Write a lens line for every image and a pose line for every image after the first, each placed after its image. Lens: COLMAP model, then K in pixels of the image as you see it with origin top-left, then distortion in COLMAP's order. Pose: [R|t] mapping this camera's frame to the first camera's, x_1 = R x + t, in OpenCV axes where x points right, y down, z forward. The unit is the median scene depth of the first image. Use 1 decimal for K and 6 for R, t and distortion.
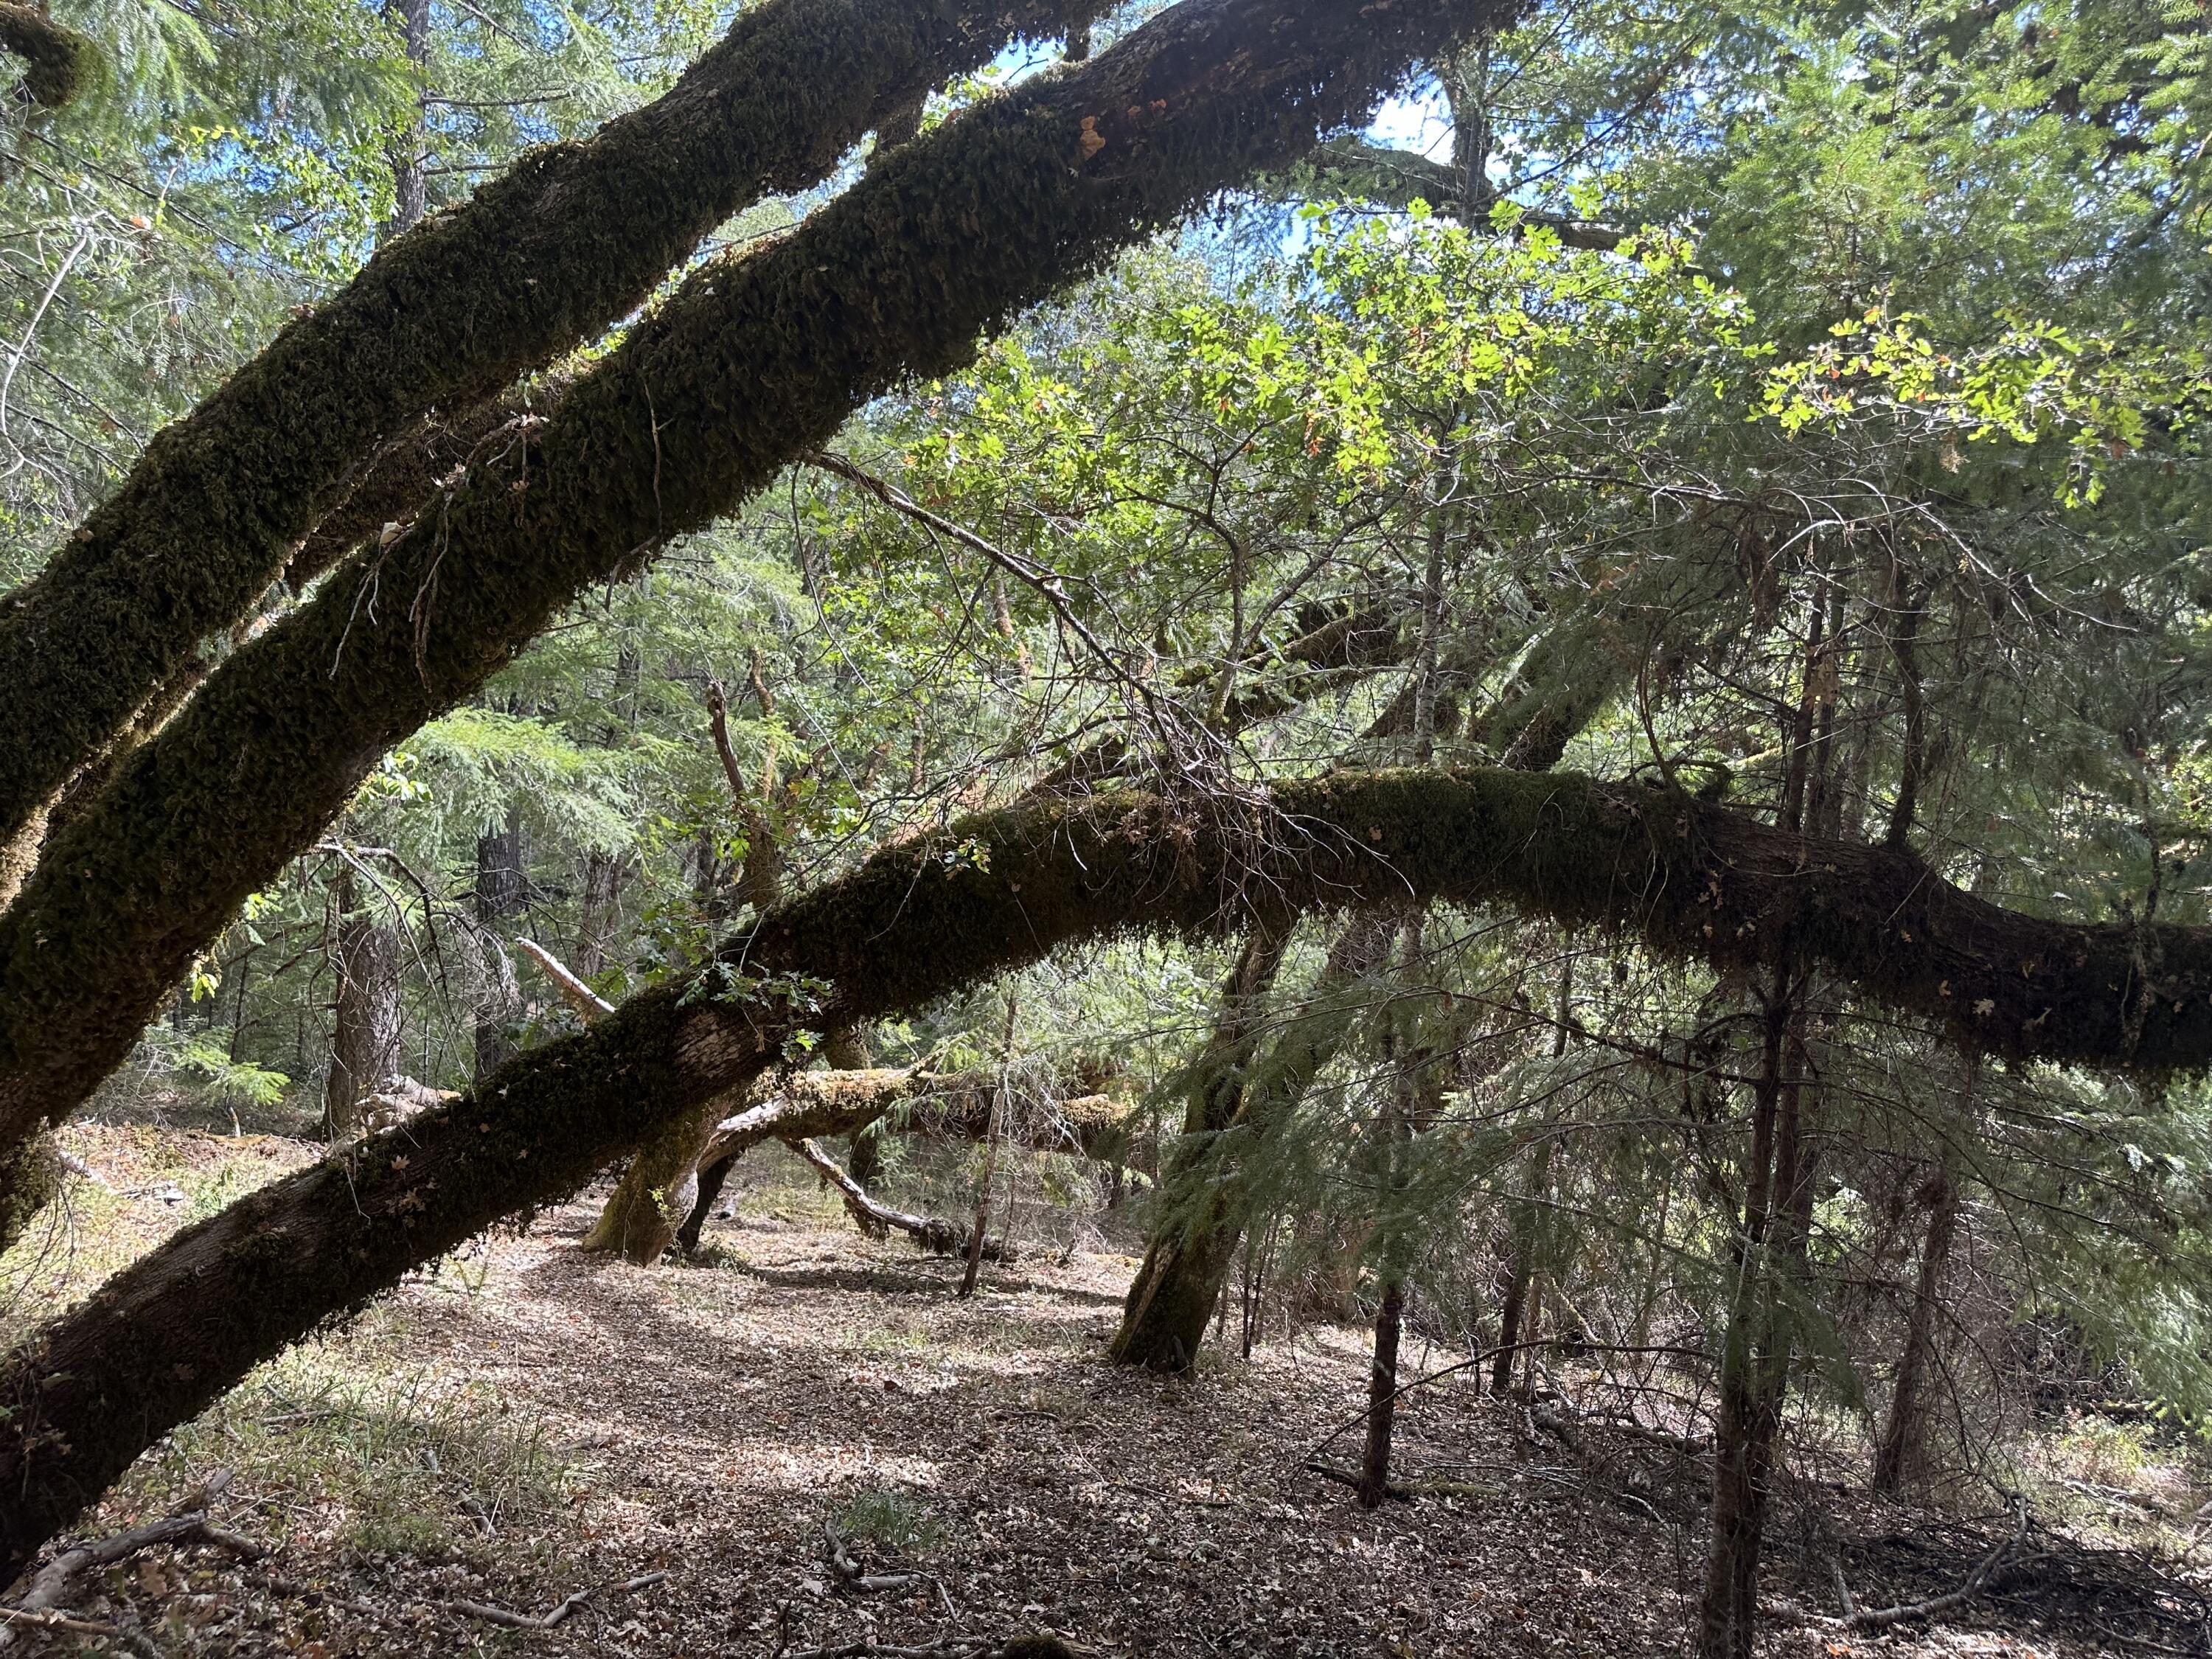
lens RADIAL K [[1640.6, 0, 1137.2], [0, 1640.6, 804.9], [0, 0, 1]] dist [0.156509, -0.196864]
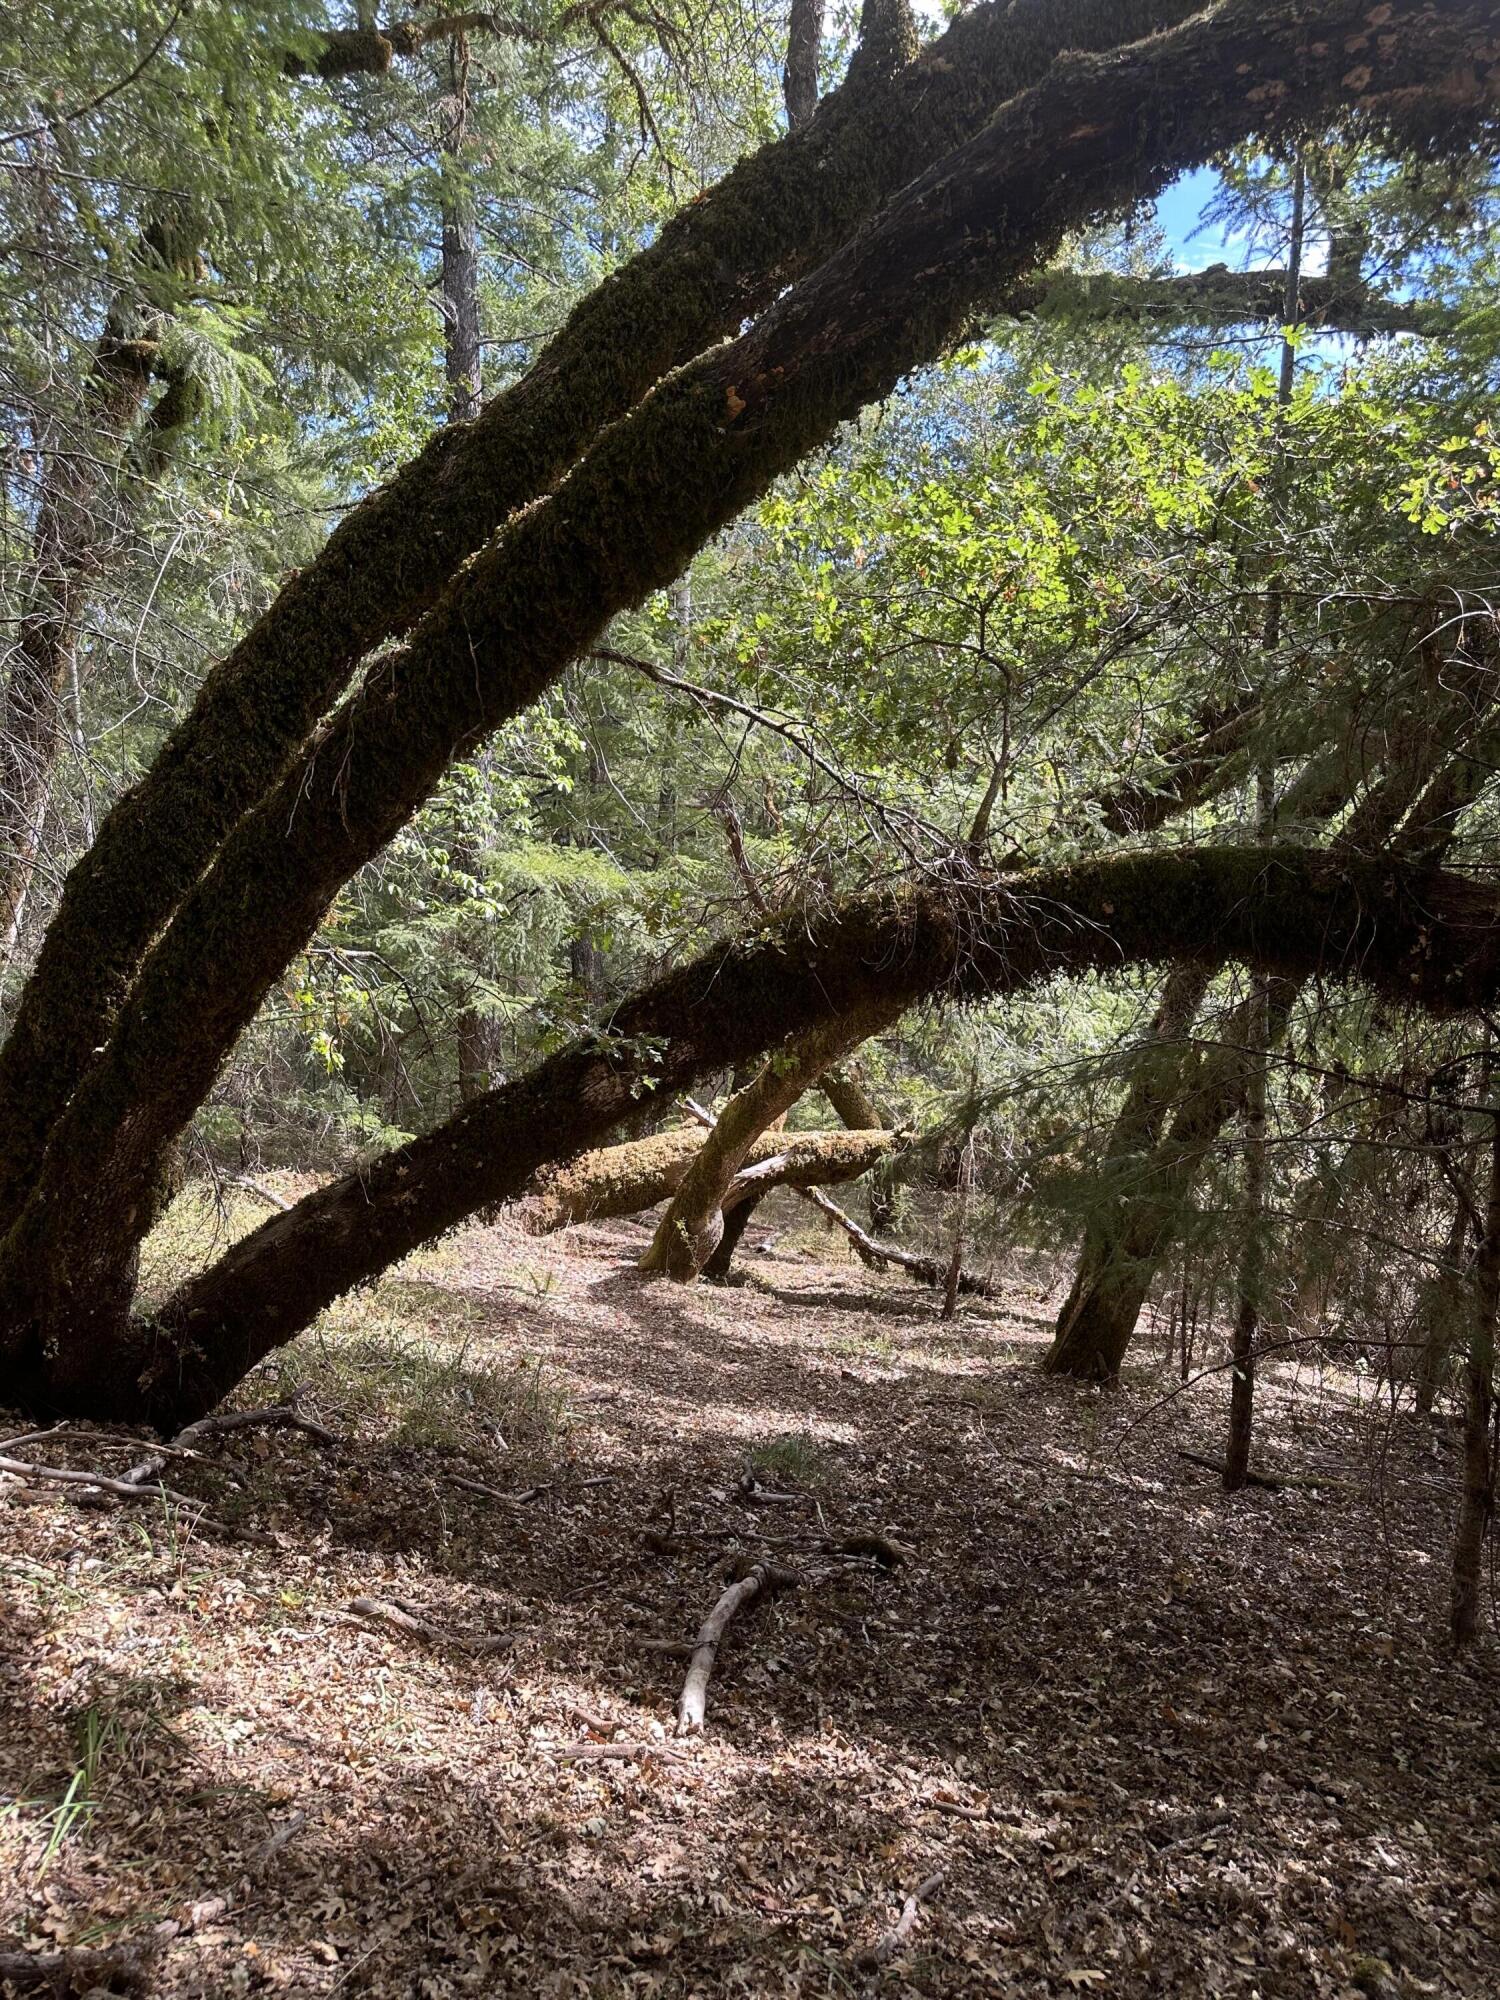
lens RADIAL K [[1483.4, 0, 750.0], [0, 1483.4, 1000.0], [0, 0, 1]] dist [0.156509, -0.196864]
pose [[0.961462, -0.028796, -0.273426, 0.057482], [0.046353, 0.997242, 0.057968, 0.002153], [0.271003, -0.068408, 0.960145, -0.037498]]
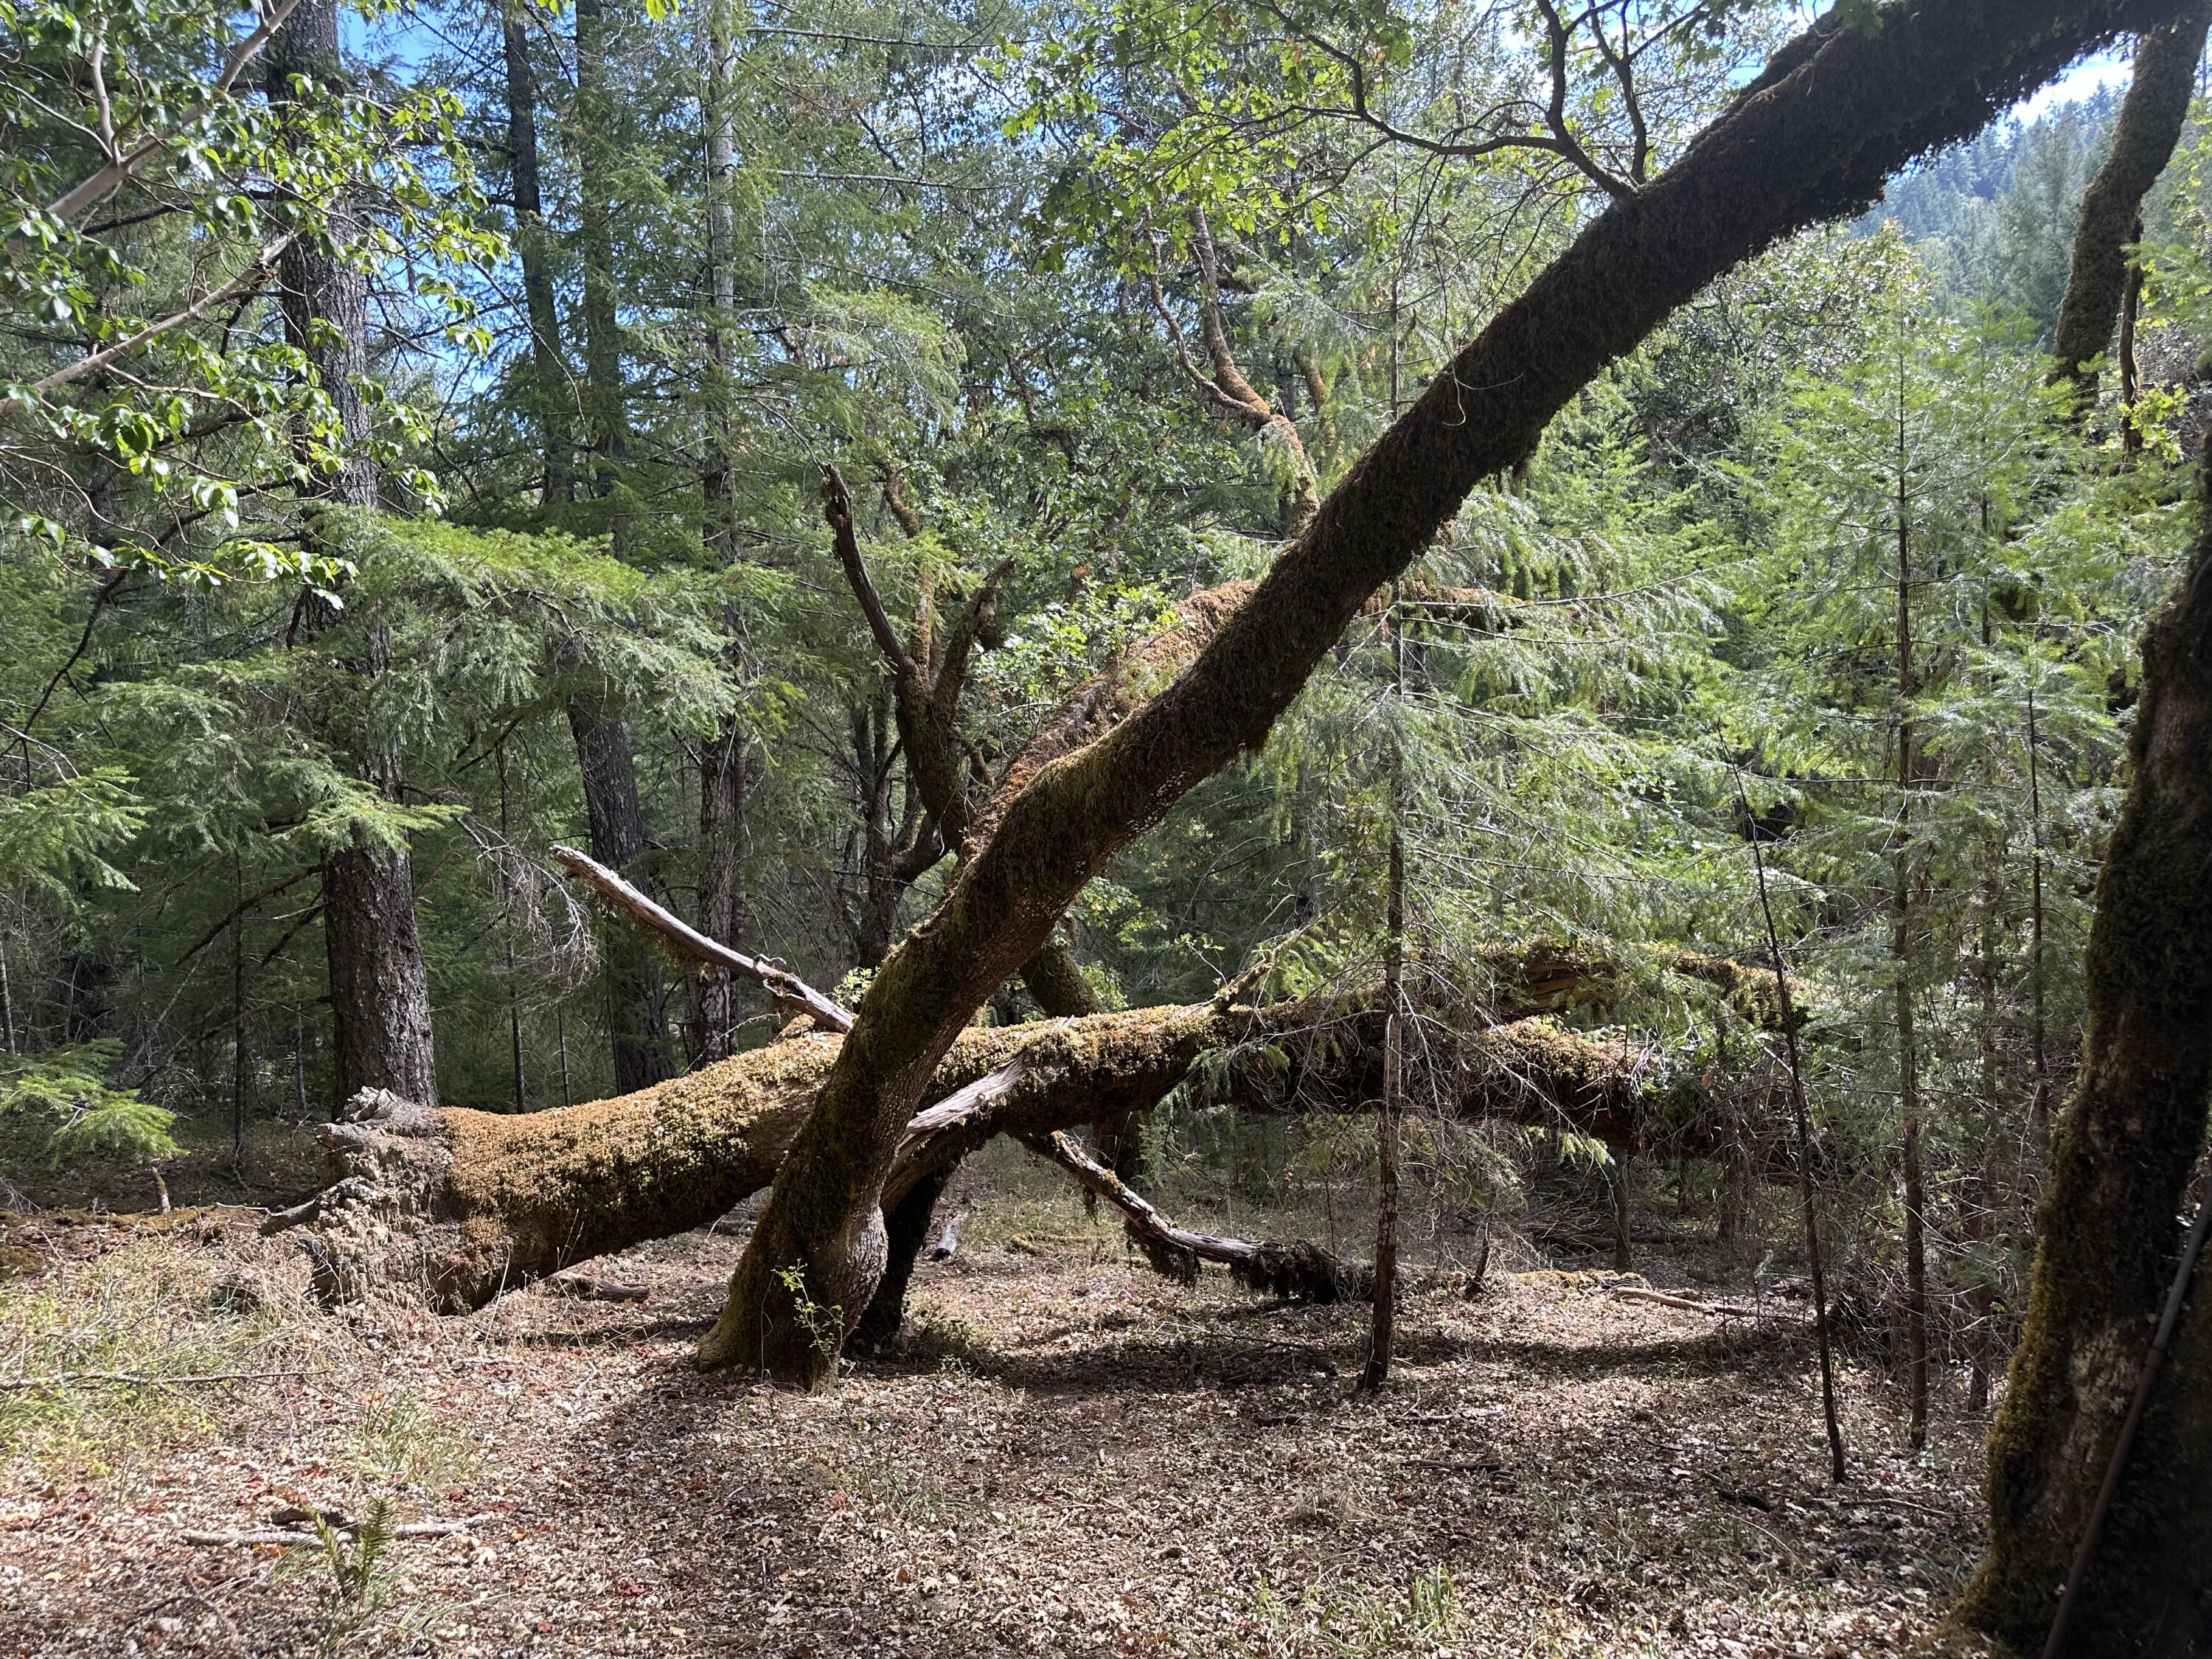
lens RADIAL K [[1640.6, 0, 1137.2], [0, 1640.6, 804.9], [0, 0, 1]] dist [0.156509, -0.196864]
pose [[0.988551, -0.113161, -0.099812, -0.101056], [0.114814, 0.993327, 0.010959, 0.083662], [0.097905, -0.022293, 0.994946, 0.426179]]
